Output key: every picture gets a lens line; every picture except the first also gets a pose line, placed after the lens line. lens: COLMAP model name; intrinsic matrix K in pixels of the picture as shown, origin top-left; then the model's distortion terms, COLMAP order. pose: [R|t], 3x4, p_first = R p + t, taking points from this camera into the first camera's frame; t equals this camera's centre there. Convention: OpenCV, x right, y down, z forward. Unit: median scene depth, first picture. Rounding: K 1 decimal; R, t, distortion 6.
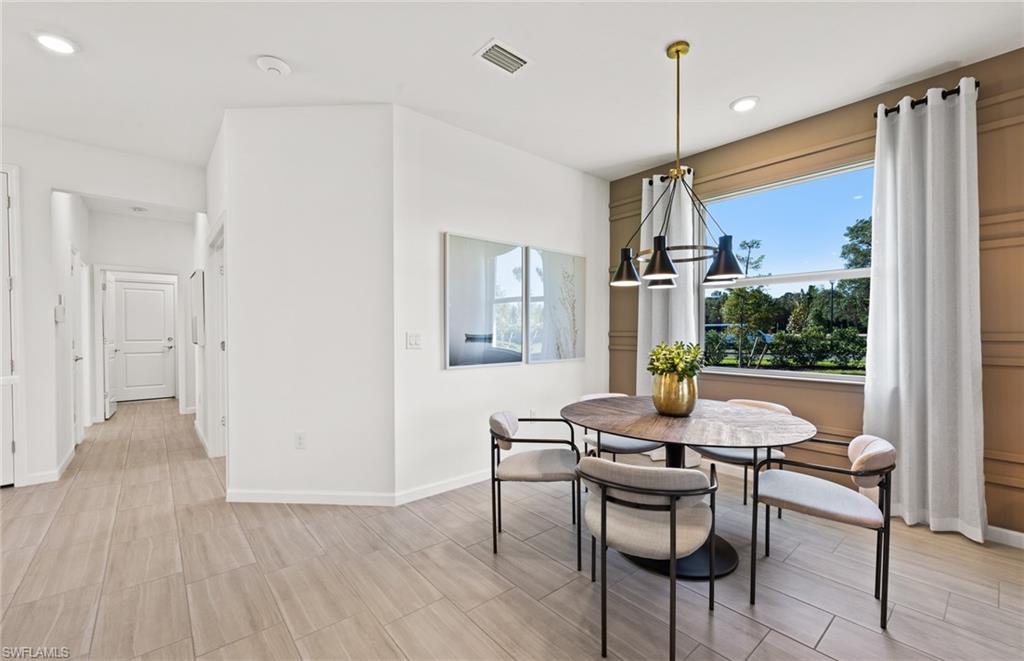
lens RADIAL K [[425.6, 0, 510.1], [0, 425.6, 335.6], [0, 0, 1]] dist [0.000628, -0.000033]
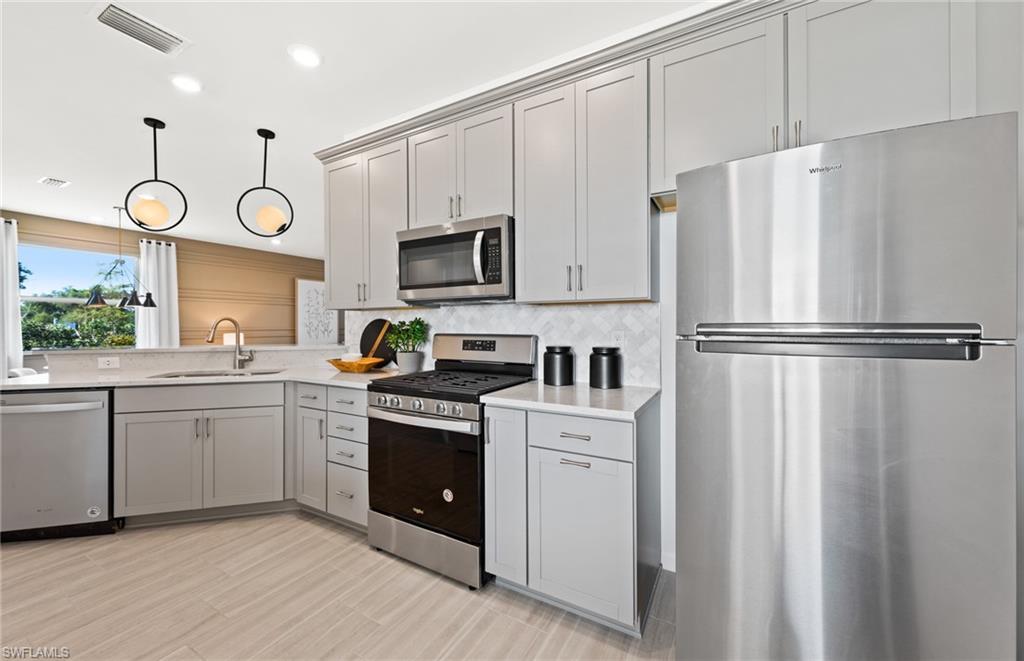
lens RADIAL K [[389.5, 0, 515.7], [0, 389.5, 327.1], [0, 0, 1]] dist [0.001280, 0.000029]
pose [[-0.354251, 0.008645, 0.935110, -1.765666], [0.024405, 0.999702, 0.000003, 0.034556], [-0.934832, 0.022822, -0.354357, -0.185074]]
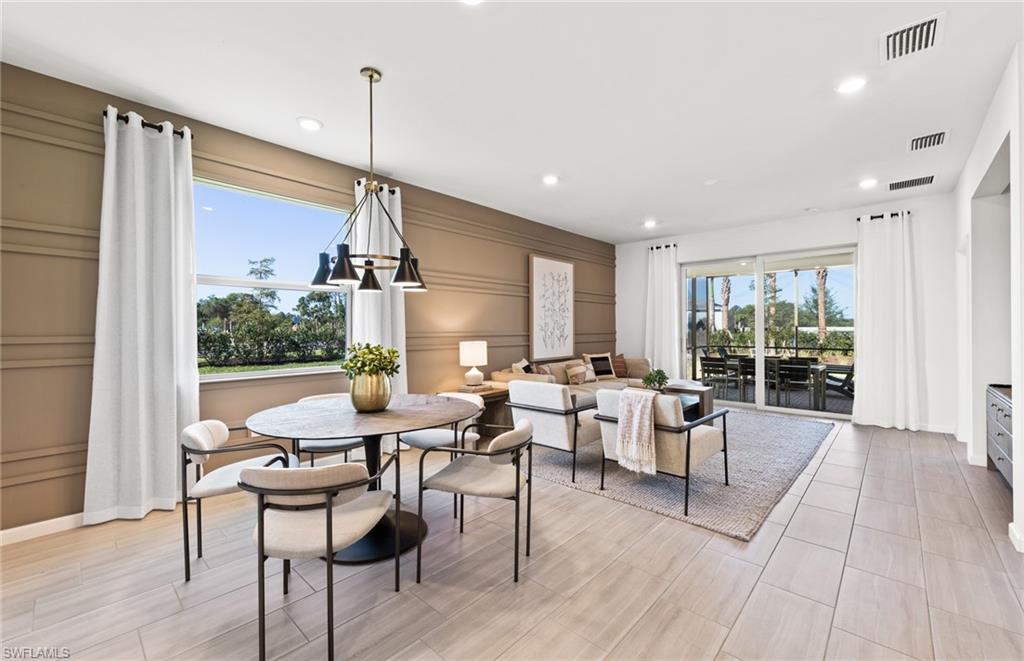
lens RADIAL K [[414.3, 0, 513.2], [0, 414.3, 329.2], [0, 0, 1]] dist [0.000614, -0.000002]
pose [[-0.124222, 0.003578, 0.992248, -0.520842], [0.016861, 0.999857, -0.001495, -0.009290], [-0.992111, 0.016544, -0.124264, 0.578939]]
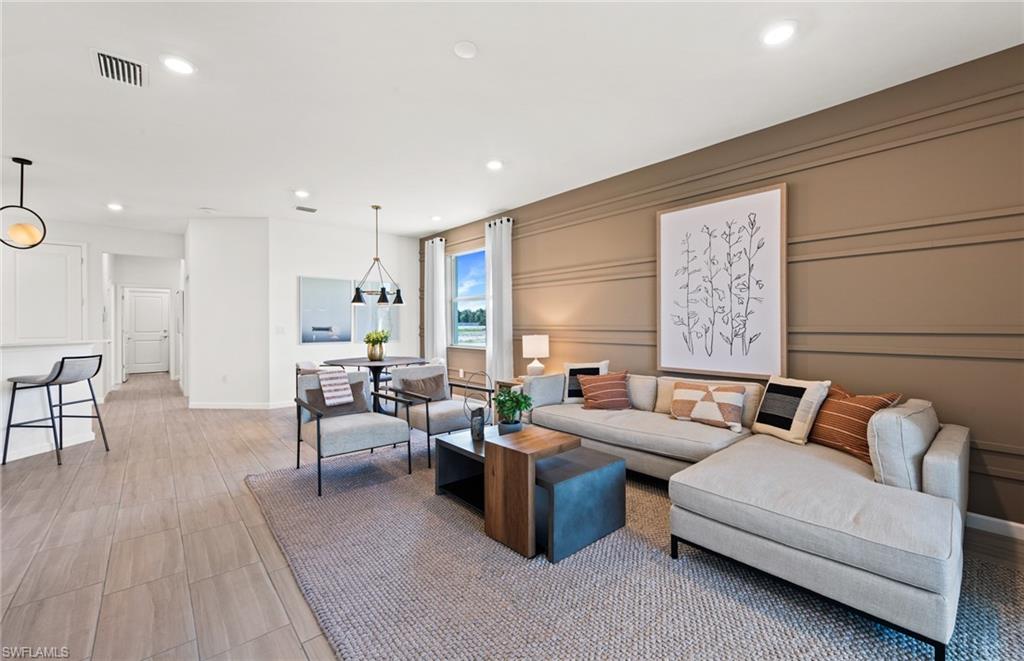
lens RADIAL K [[412.9, 0, 505.3], [0, 412.9, 323.7], [0, 0, 1]] dist [0.001615, 0.000105]
pose [[0.999980, -0.002250, 0.005925, 0.805855], [0.002321, 0.999925, -0.012060, 0.006813], [-0.005898, 0.012074, 0.999910, -0.957276]]
